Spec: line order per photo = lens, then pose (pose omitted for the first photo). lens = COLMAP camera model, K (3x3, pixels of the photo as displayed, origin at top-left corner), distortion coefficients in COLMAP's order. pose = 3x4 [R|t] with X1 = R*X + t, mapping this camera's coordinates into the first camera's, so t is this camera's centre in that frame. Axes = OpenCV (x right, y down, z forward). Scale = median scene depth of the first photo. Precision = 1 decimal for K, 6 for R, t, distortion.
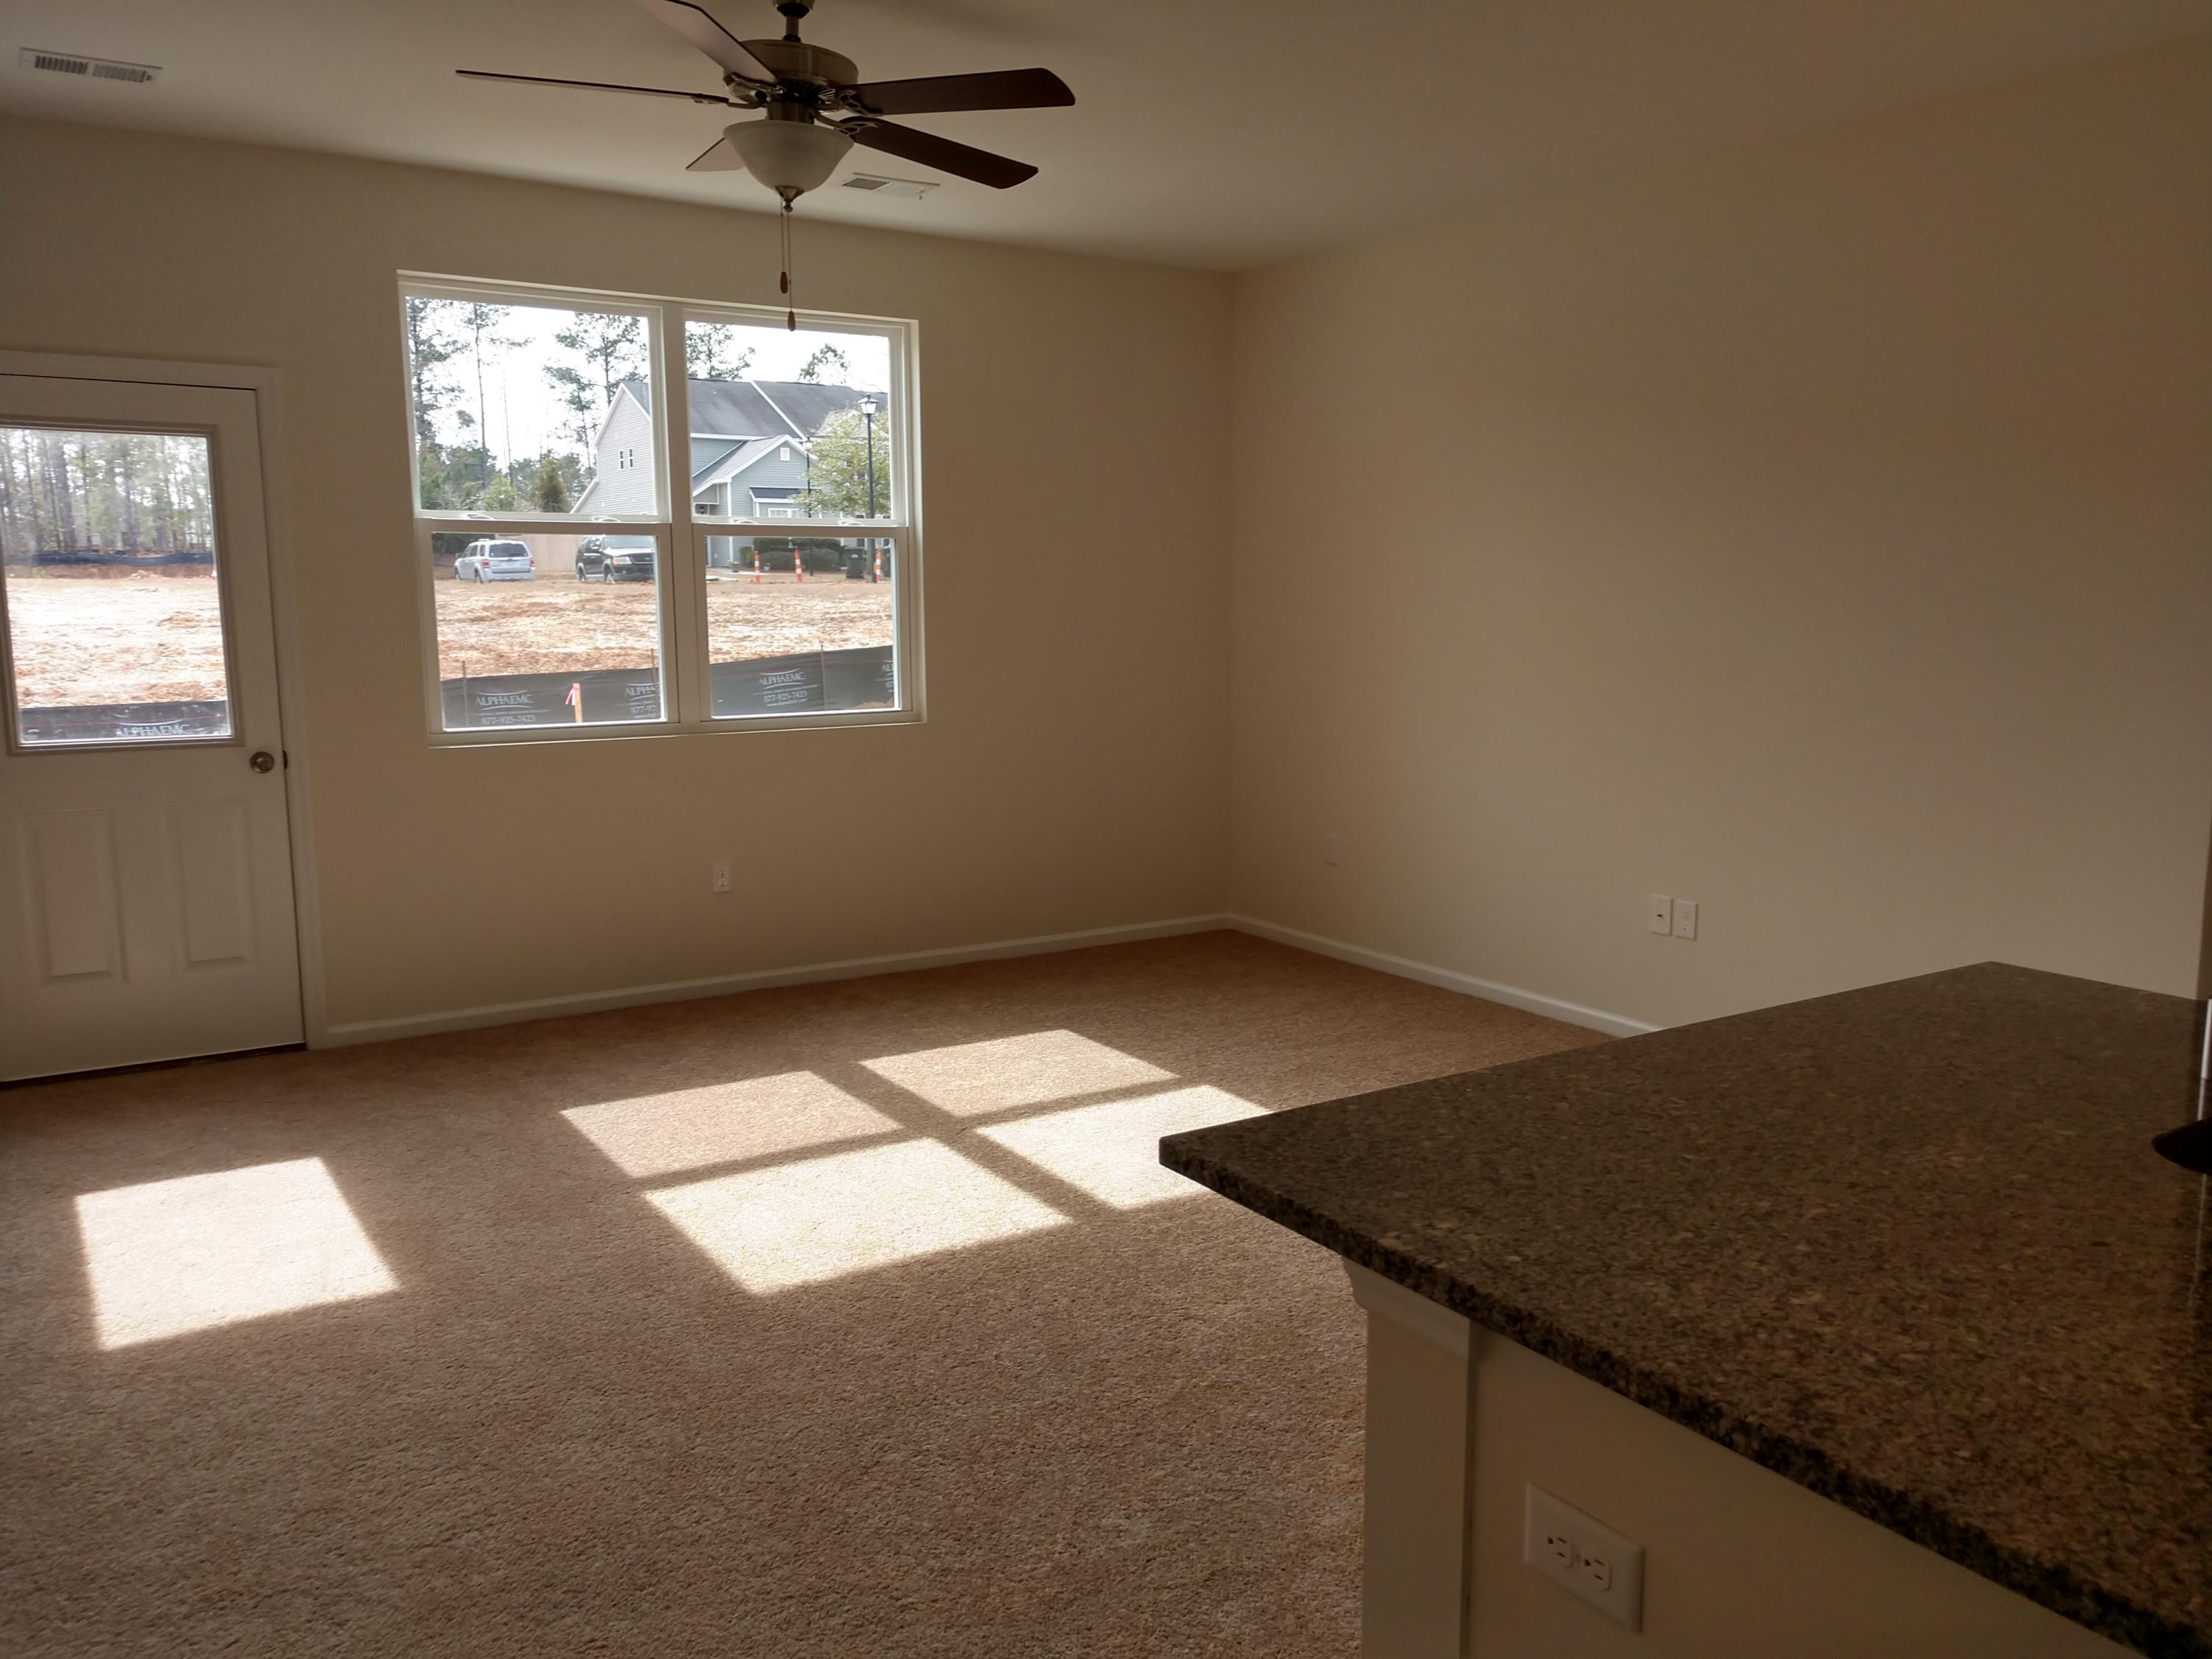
lens RADIAL K [[1768.6, 0, 1106.0], [0, 1768.6, 829.5], [0, 0, 1]] dist [0.037752, 0.001559]
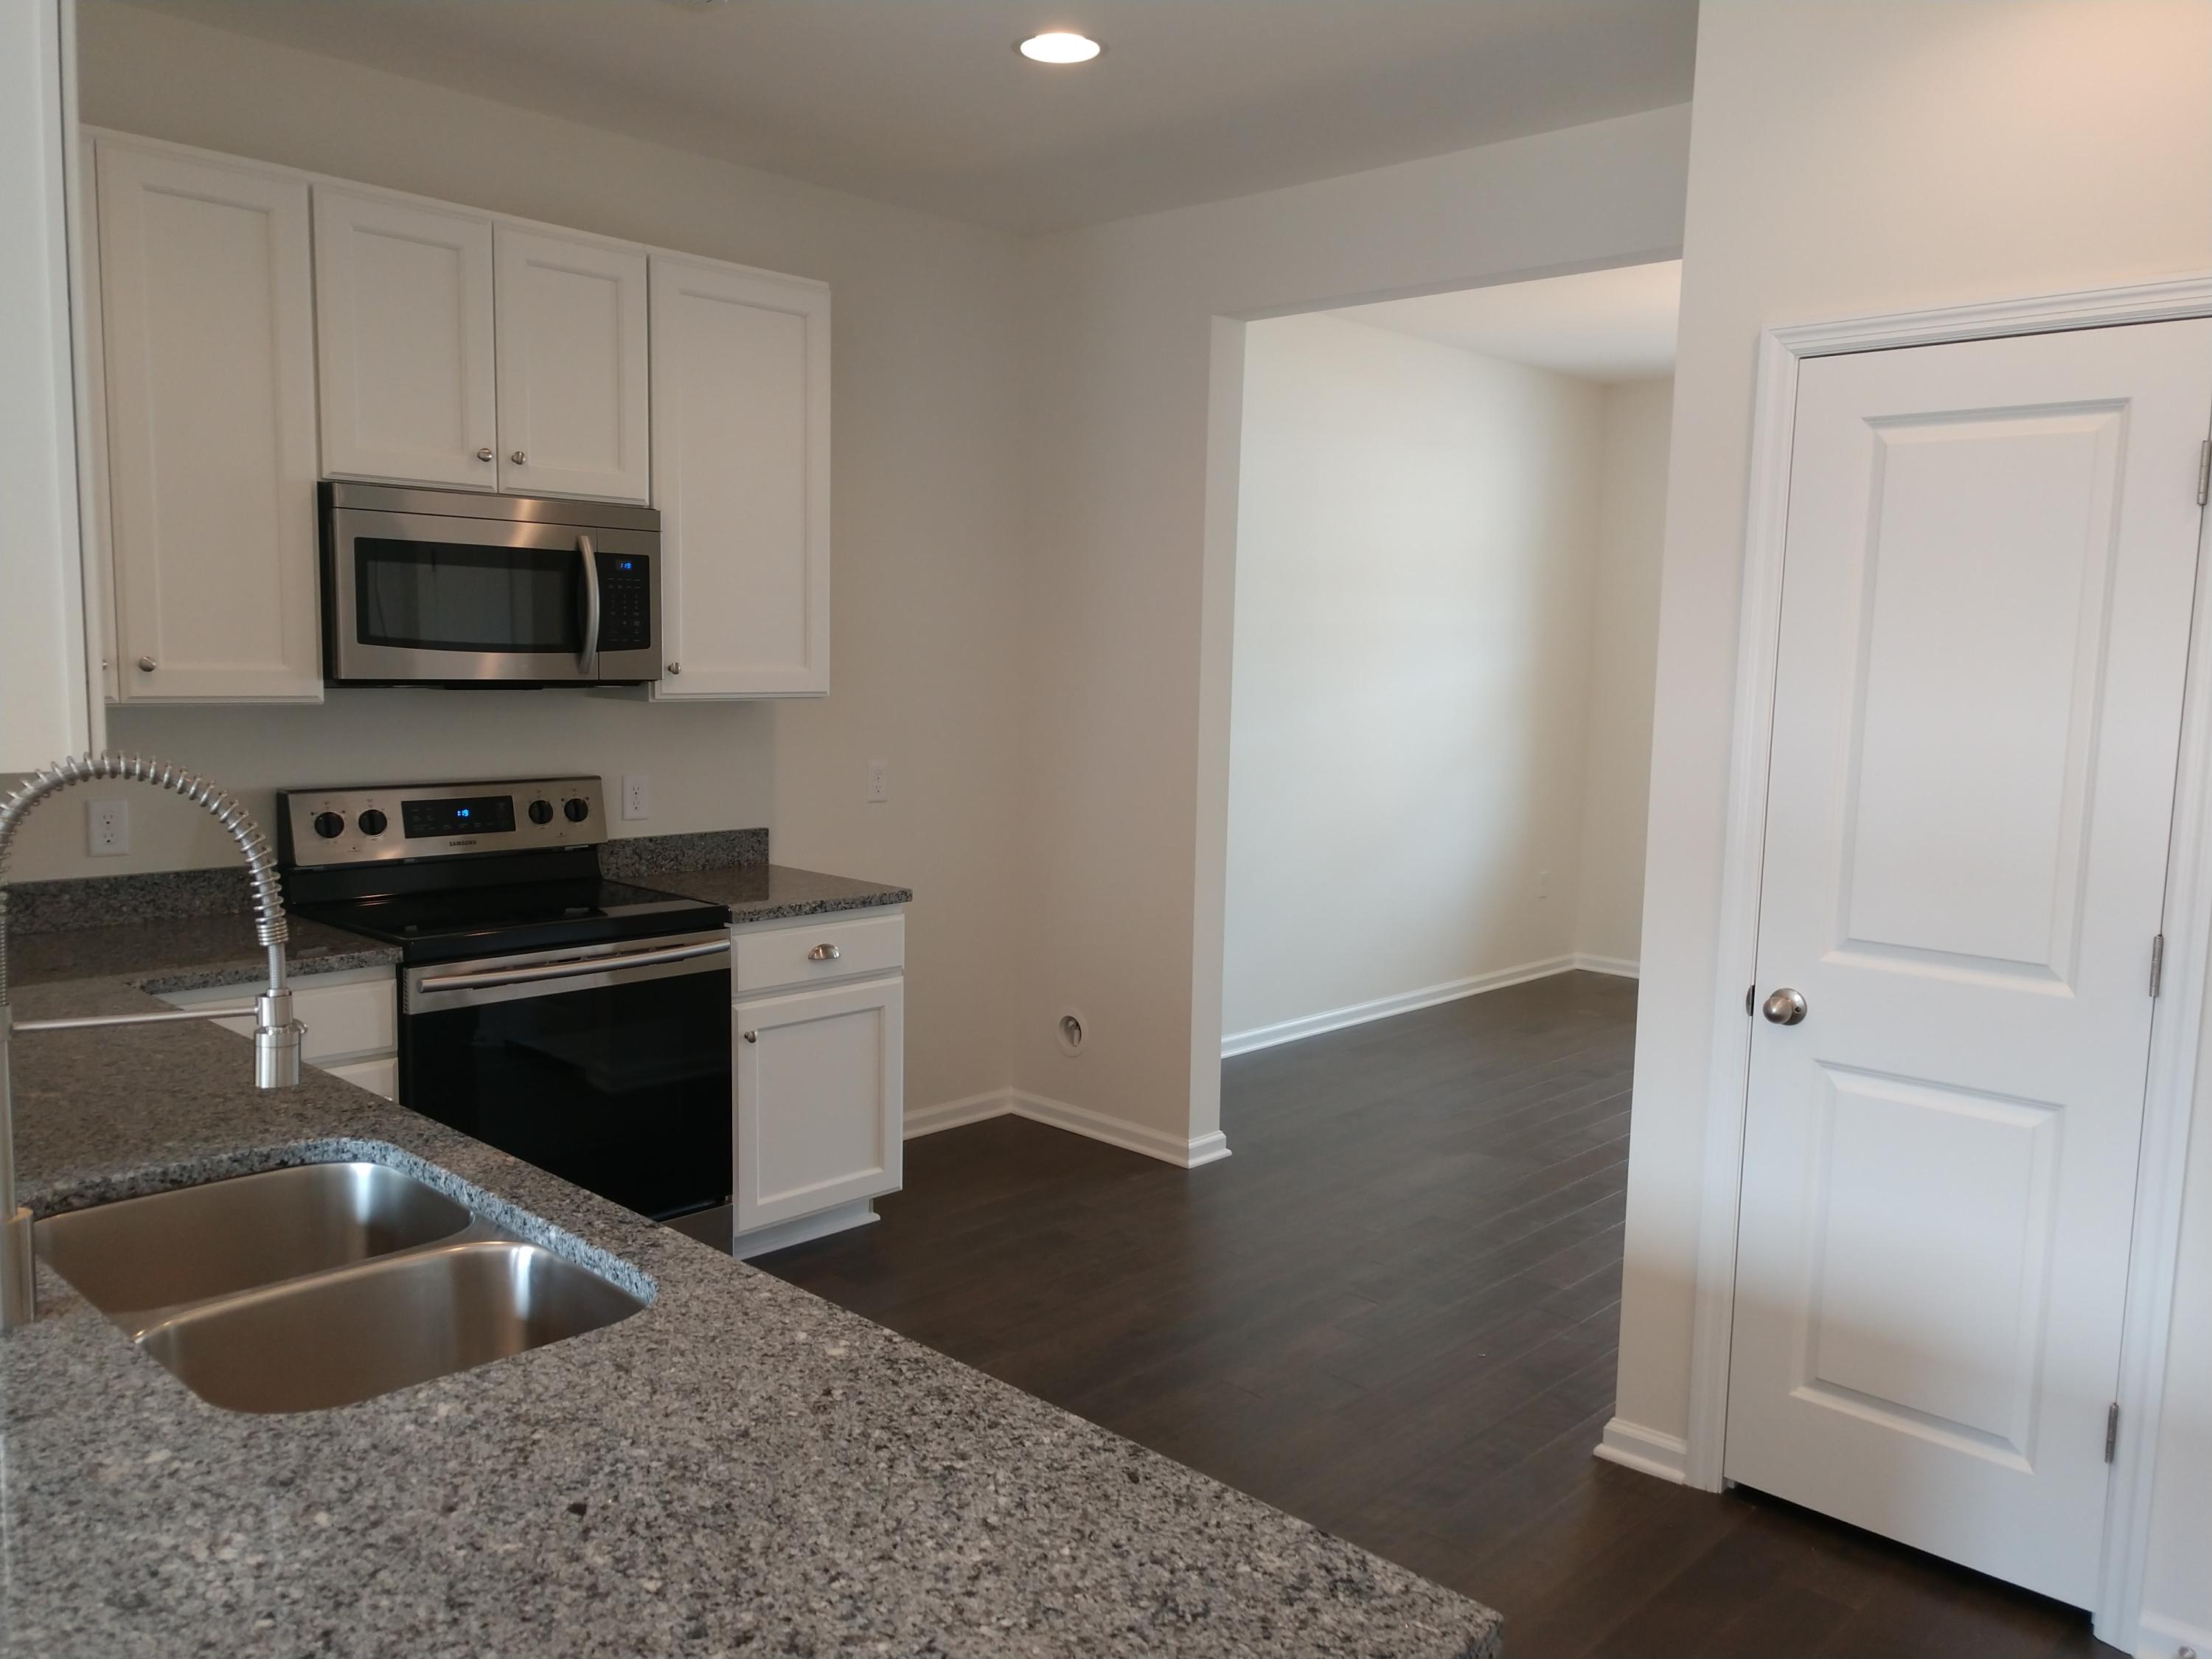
lens RADIAL K [[1676.7, 0, 1106.0], [0, 1676.7, 829.5], [0, 0, 1]] dist [0.003135, 0.001269]
pose [[-0.229105, -0.116959, 0.966350, -0.174700], [0.115580, 0.982463, 0.146311, -0.134888], [-0.966516, 0.145211, -0.211569, 0.756824]]
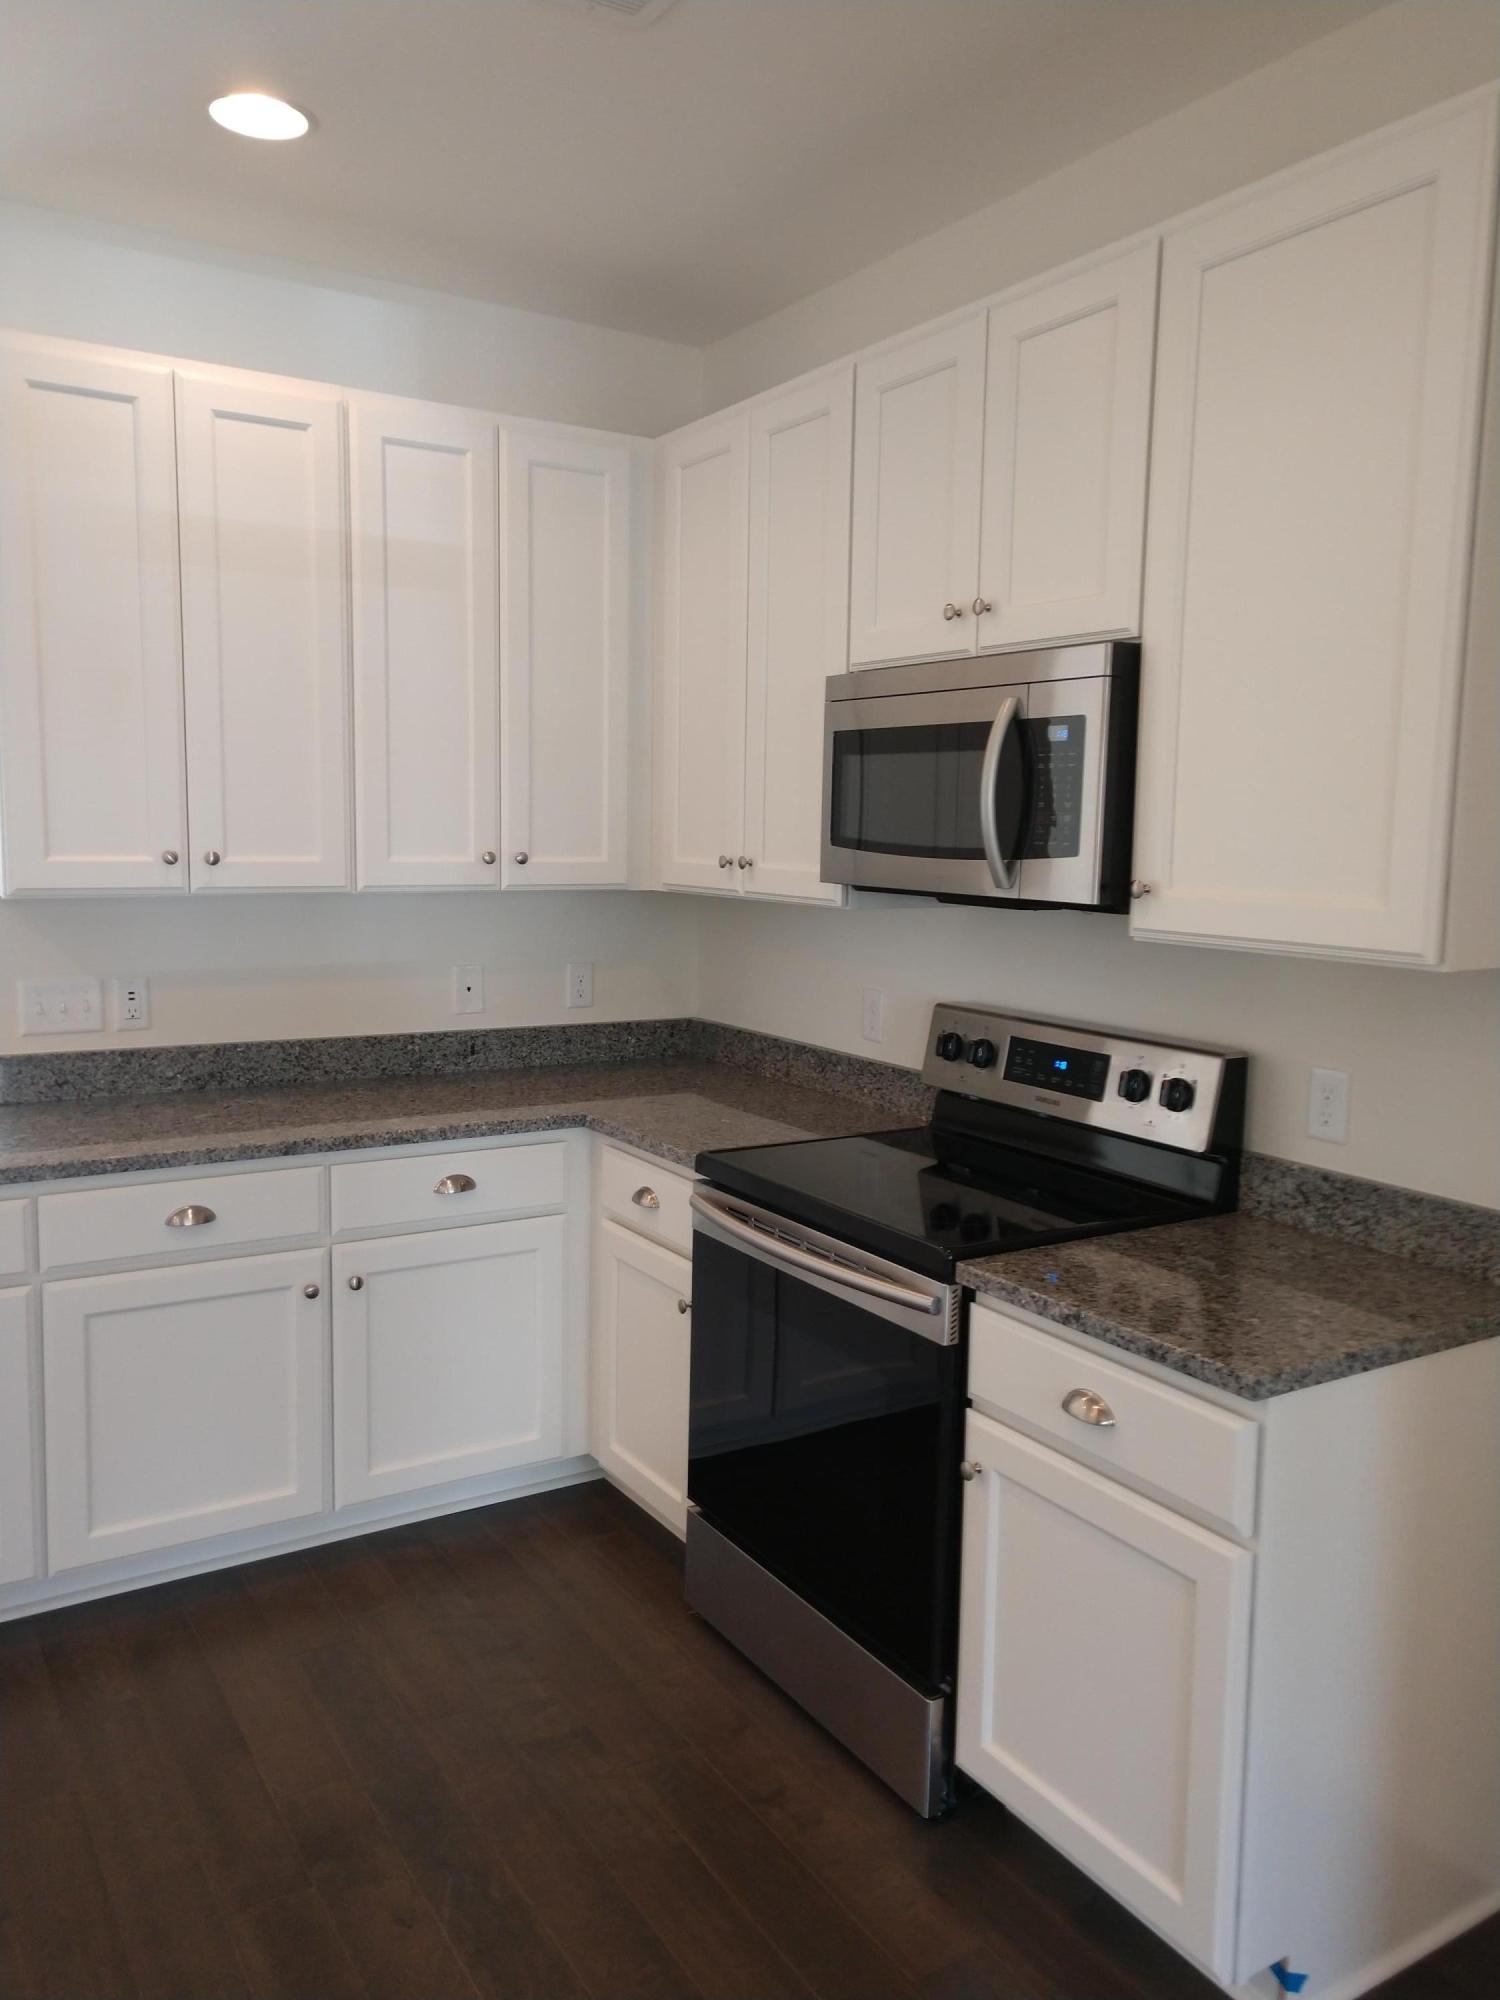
lens RADIAL K [[1516.0, 0, 750.0], [0, 1516.0, 1000.0], [0, 0, 1]] dist [0.003135, 0.001269]
pose [[0.999582, 0.018329, -0.022380, 1.828738], [-0.018905, 0.999488, -0.025806, 0.045032], [0.021895, 0.026218, 0.999416, -0.459541]]
